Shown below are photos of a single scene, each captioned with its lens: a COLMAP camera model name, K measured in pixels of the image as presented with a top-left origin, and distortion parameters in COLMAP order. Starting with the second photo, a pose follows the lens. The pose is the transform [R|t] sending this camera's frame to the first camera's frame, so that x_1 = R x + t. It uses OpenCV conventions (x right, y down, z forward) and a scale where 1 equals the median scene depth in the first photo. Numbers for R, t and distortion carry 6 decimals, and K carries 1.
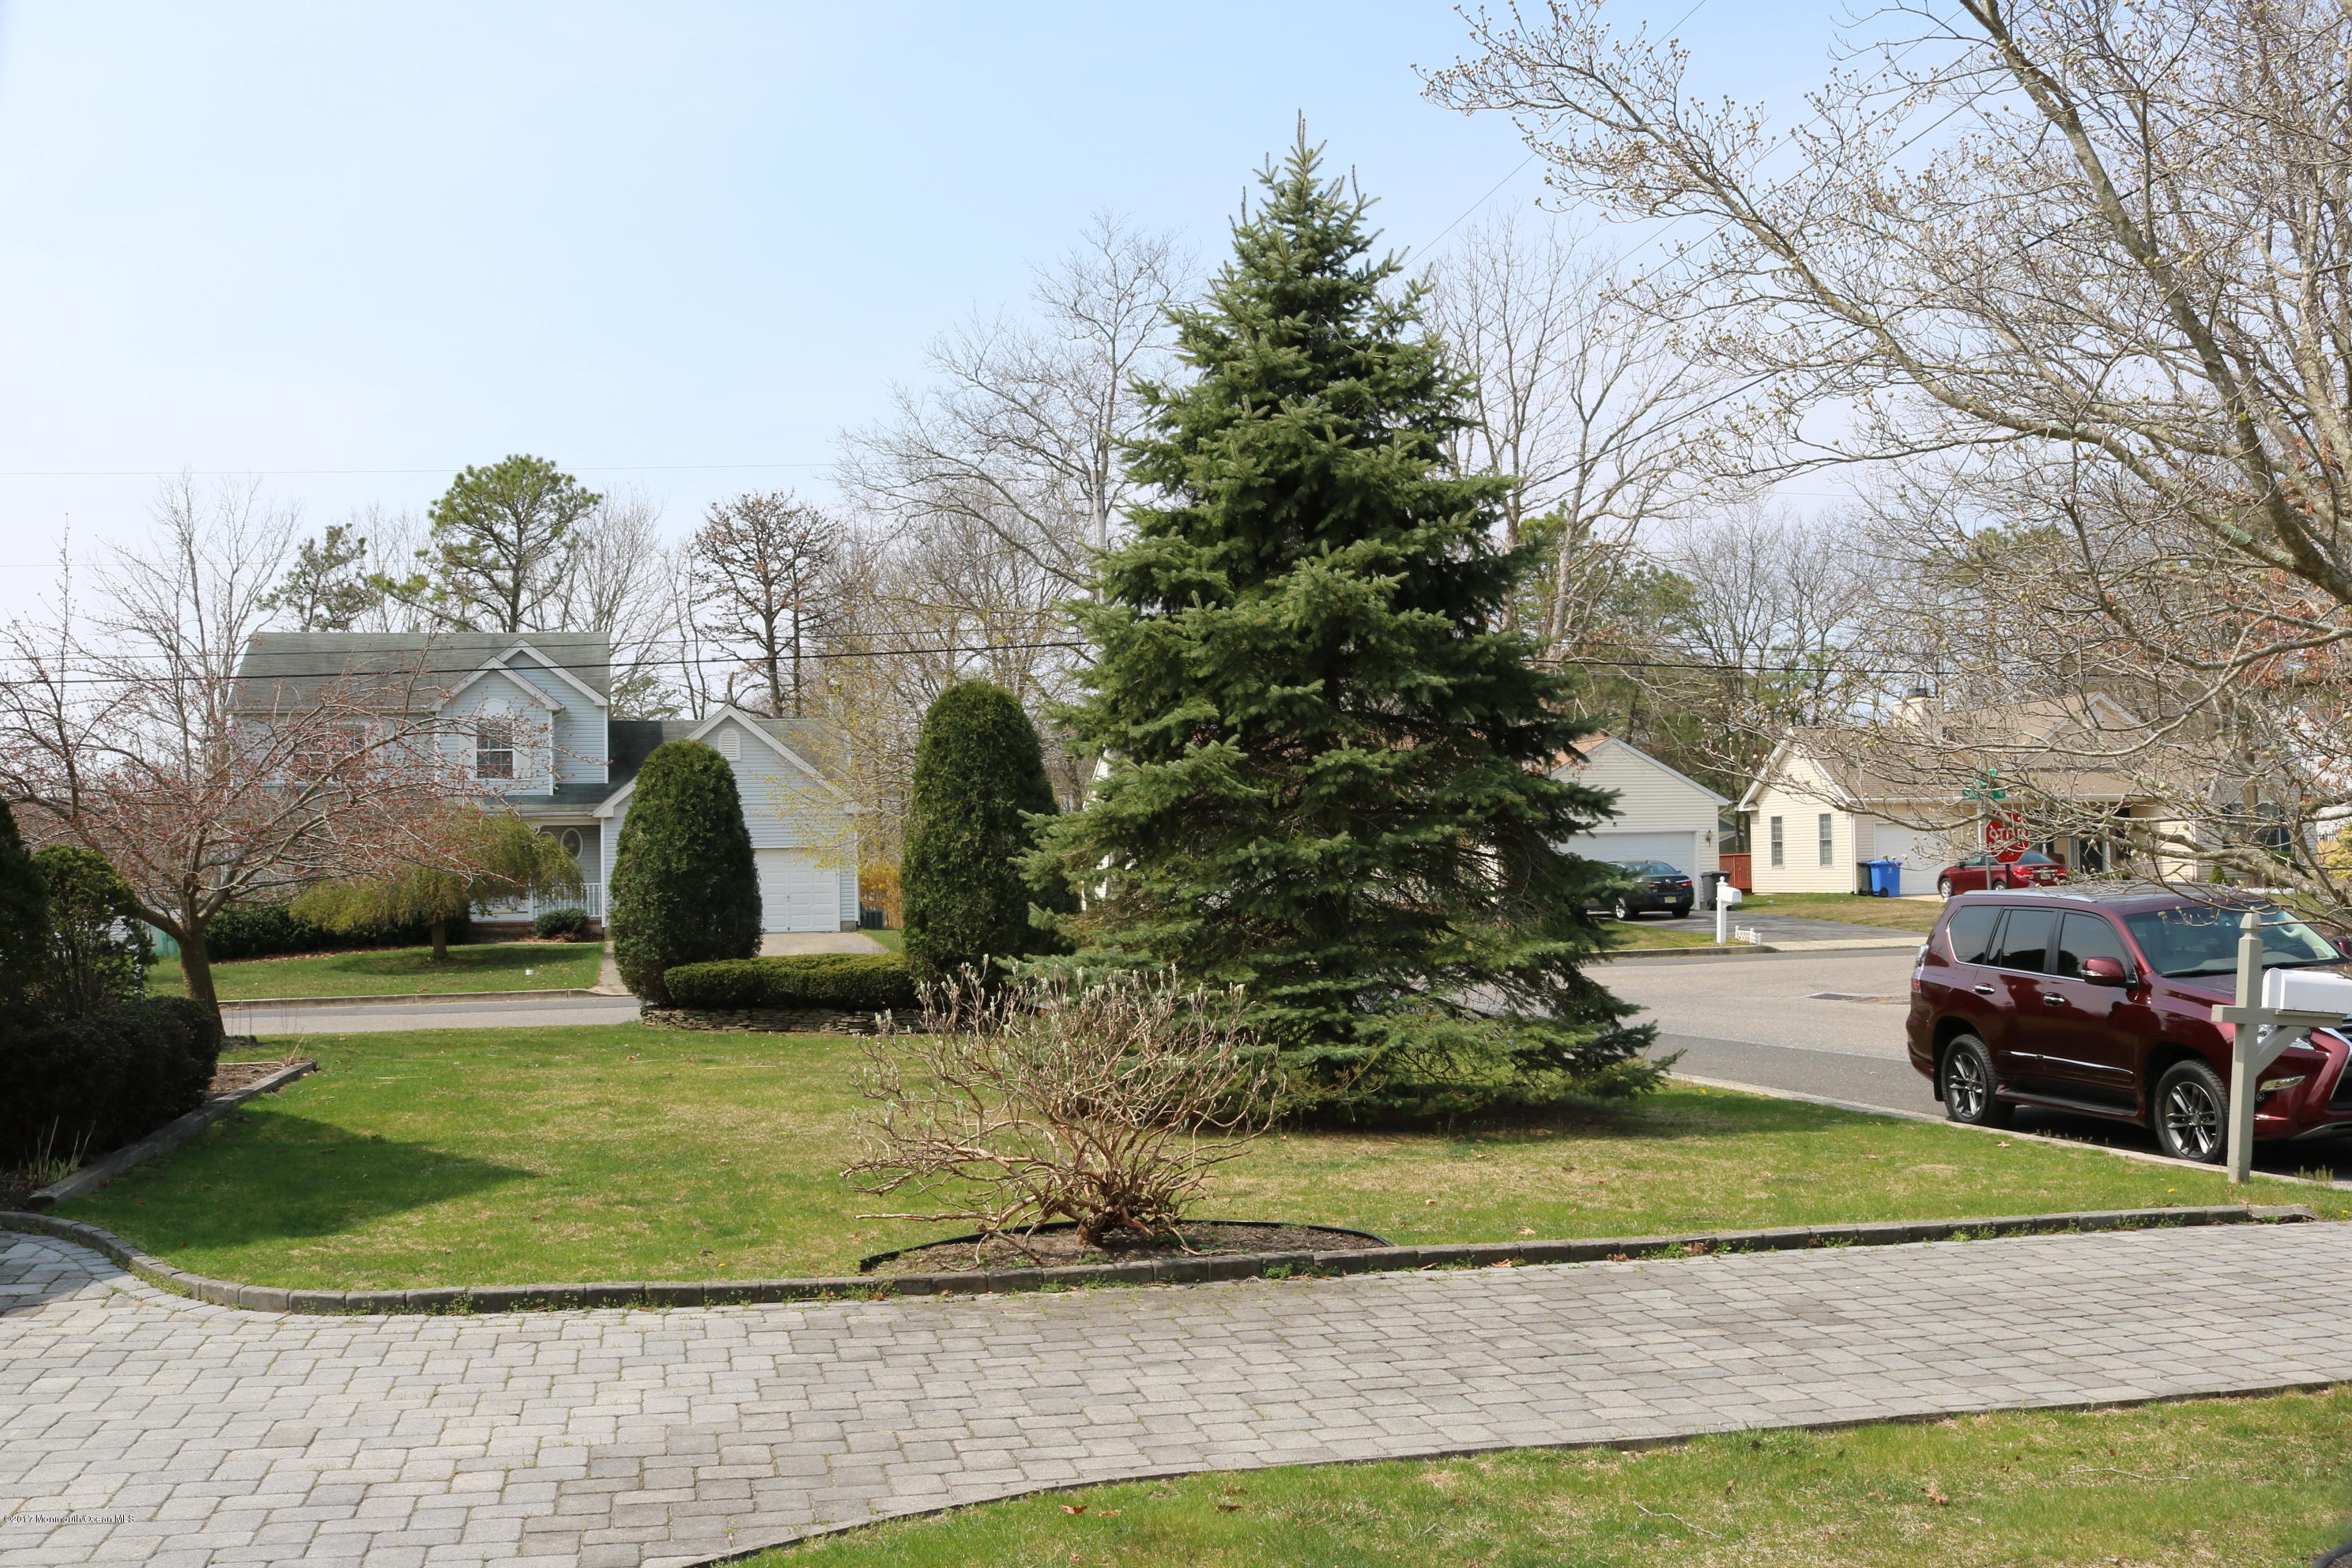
lens RADIAL K [[2294.5, 0, 1119.4], [0, 2294.5, 790.4], [0, 0, 1]] dist [-0.094442, 0.000000]
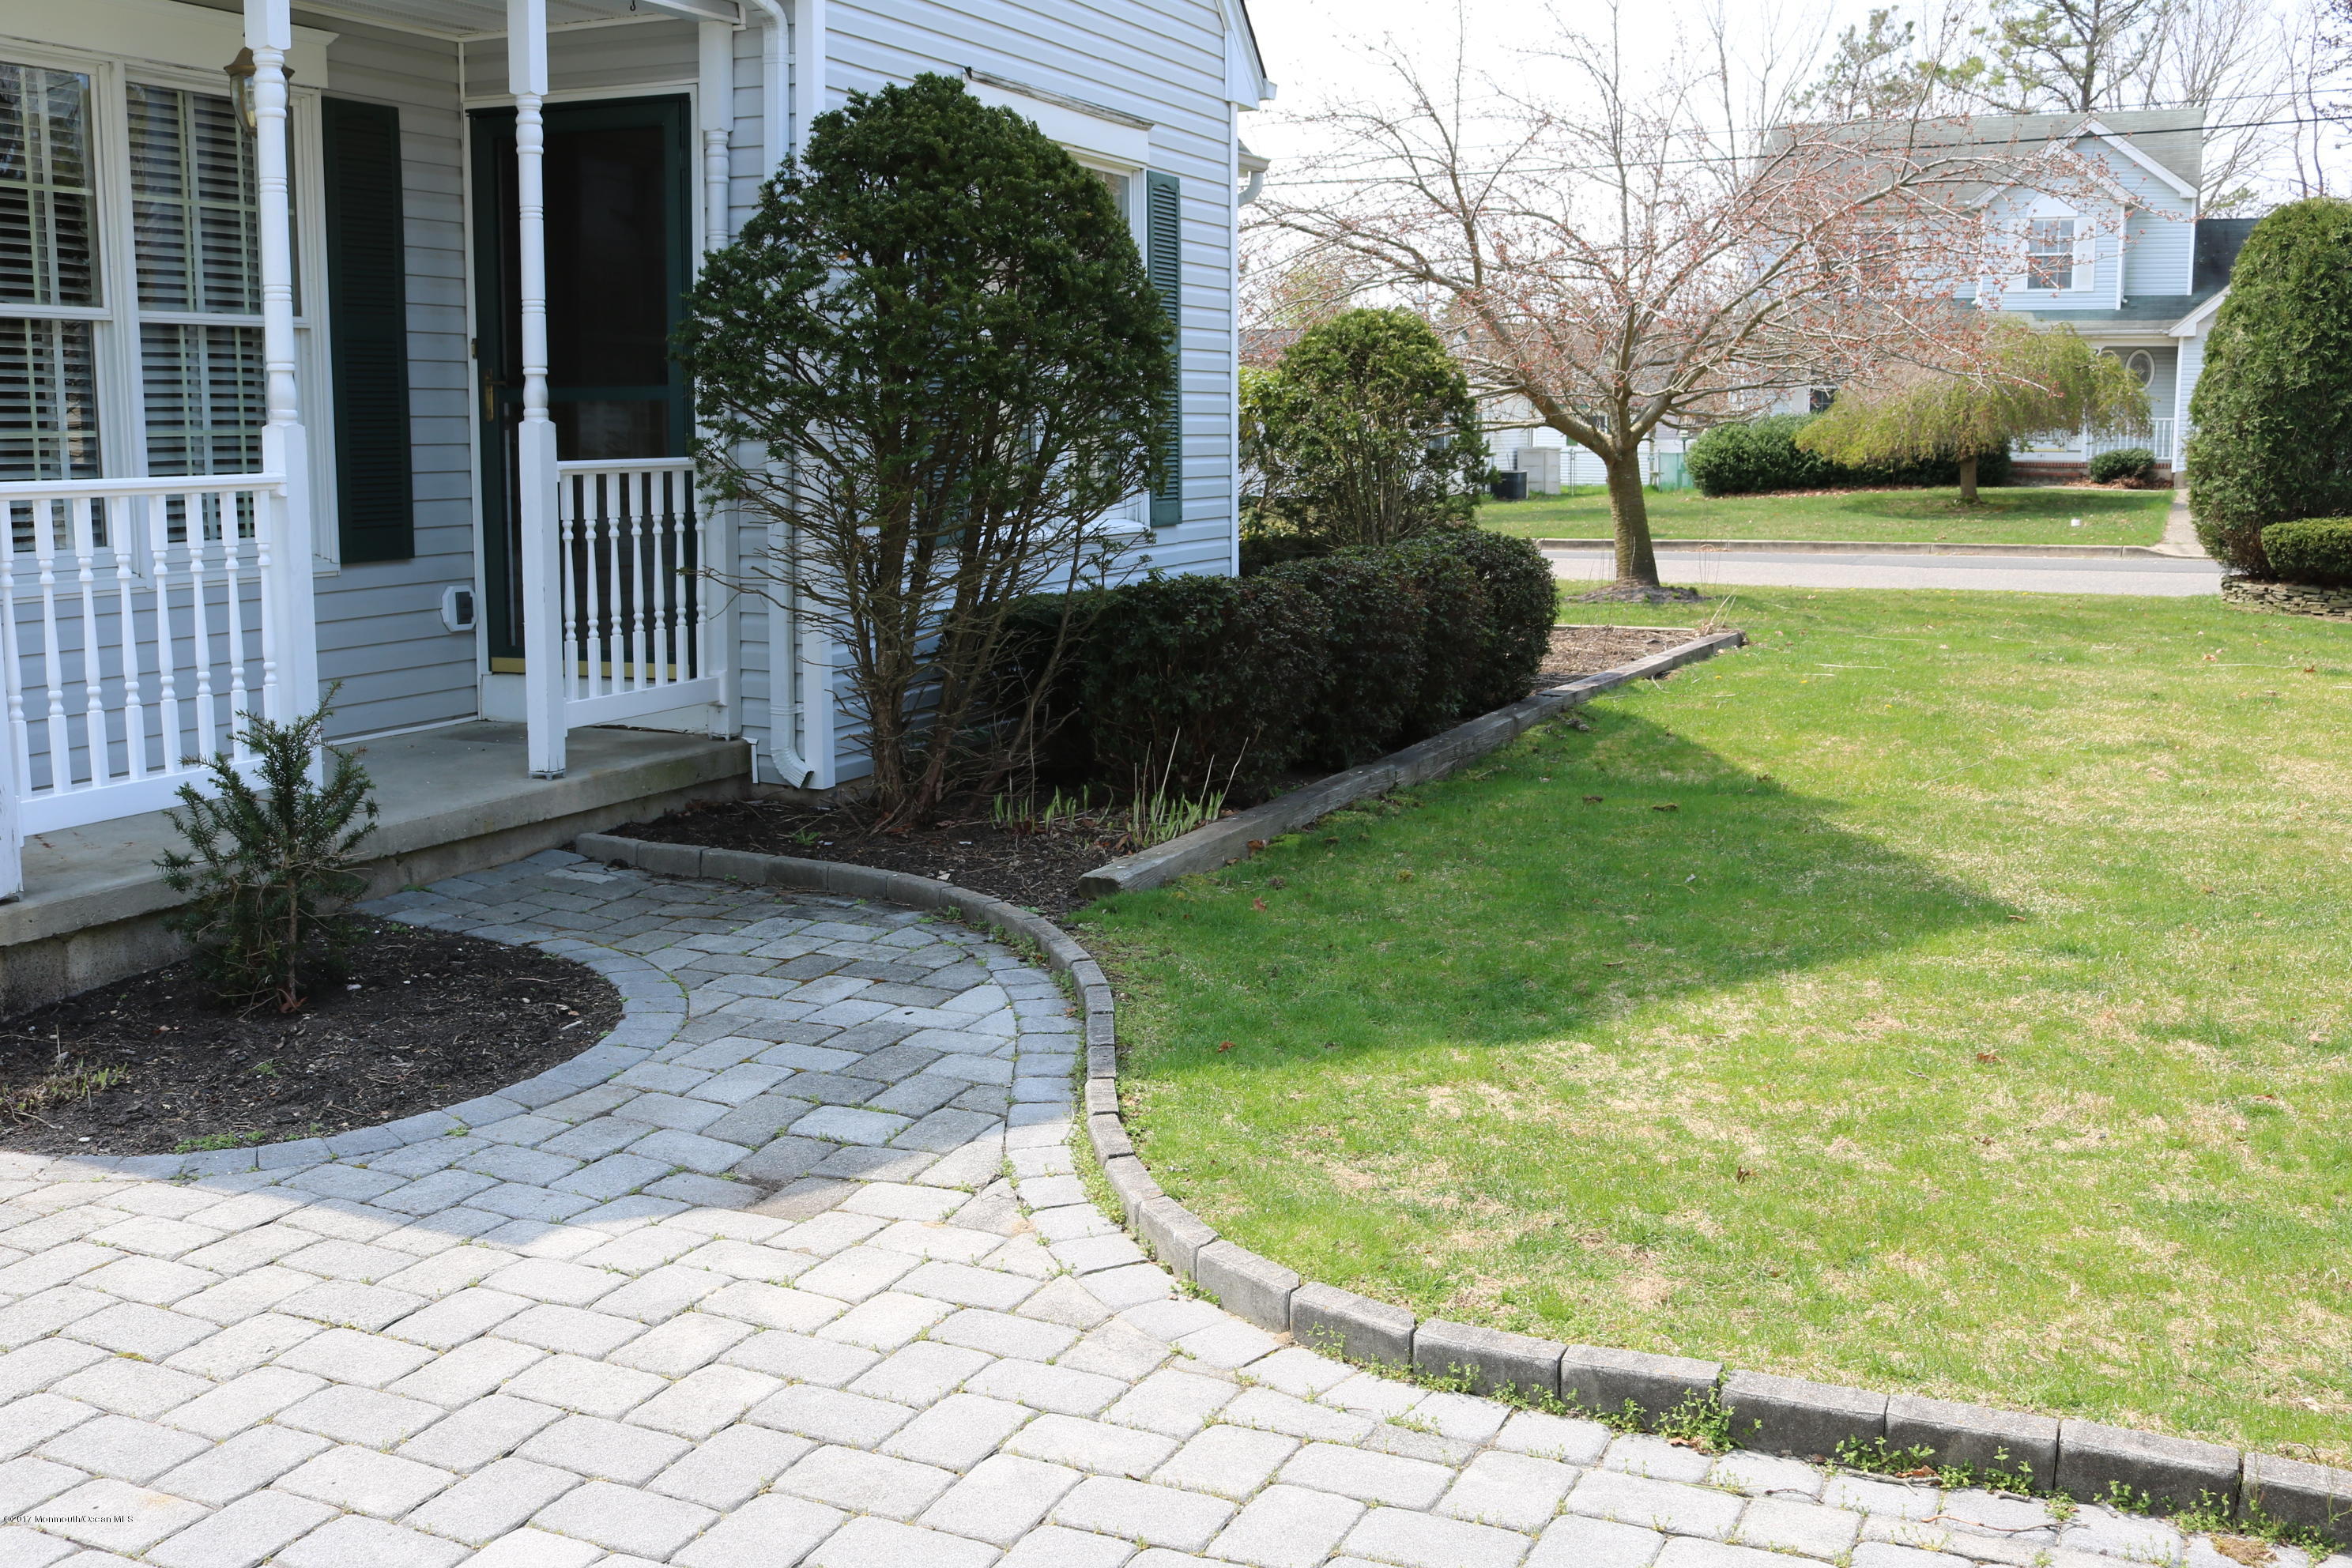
lens RADIAL K [[2374.7, 0, 1127.6], [0, 2374.7, 819.8], [0, 0, 1]] dist [-0.083129, 0.000000]
pose [[0.802351, 0.114586, -0.585750, -0.046918], [0.008893, 0.978994, 0.203696, 0.016841], [0.596786, -0.168644, 0.784478, 0.201430]]
